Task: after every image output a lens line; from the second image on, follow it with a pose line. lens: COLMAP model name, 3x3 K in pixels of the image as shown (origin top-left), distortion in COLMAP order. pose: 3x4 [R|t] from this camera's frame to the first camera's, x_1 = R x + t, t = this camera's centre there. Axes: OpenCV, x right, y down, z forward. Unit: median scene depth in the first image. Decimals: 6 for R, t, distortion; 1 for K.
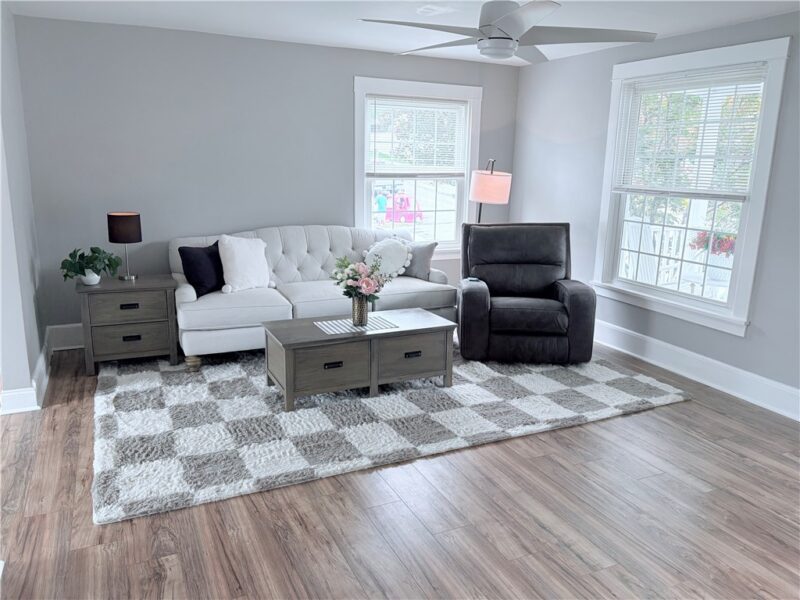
lens RADIAL K [[615.3, 0, 400.0], [0, 615.3, 300.0], [0, 0, 1]] dist [0.026427, -0.002685]
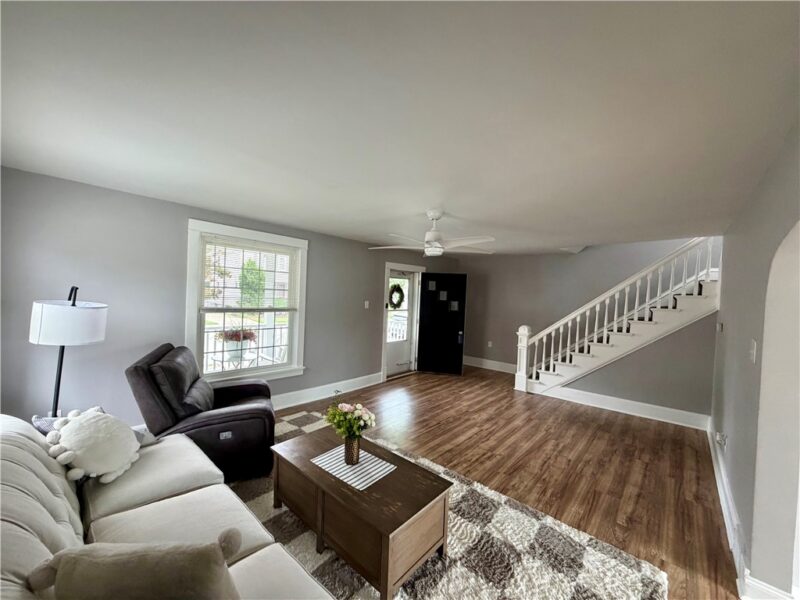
lens RADIAL K [[317.3, 0, 400.0], [0, 317.3, 300.0], [0, 0, 1]] dist [-0.000290, 0.000186]
pose [[-0.396292, -0.057478, 0.916323, -0.833791], [0.152321, 0.980092, 0.127354, -0.417735], [-0.905401, 0.190044, -0.379648, 1.620881]]
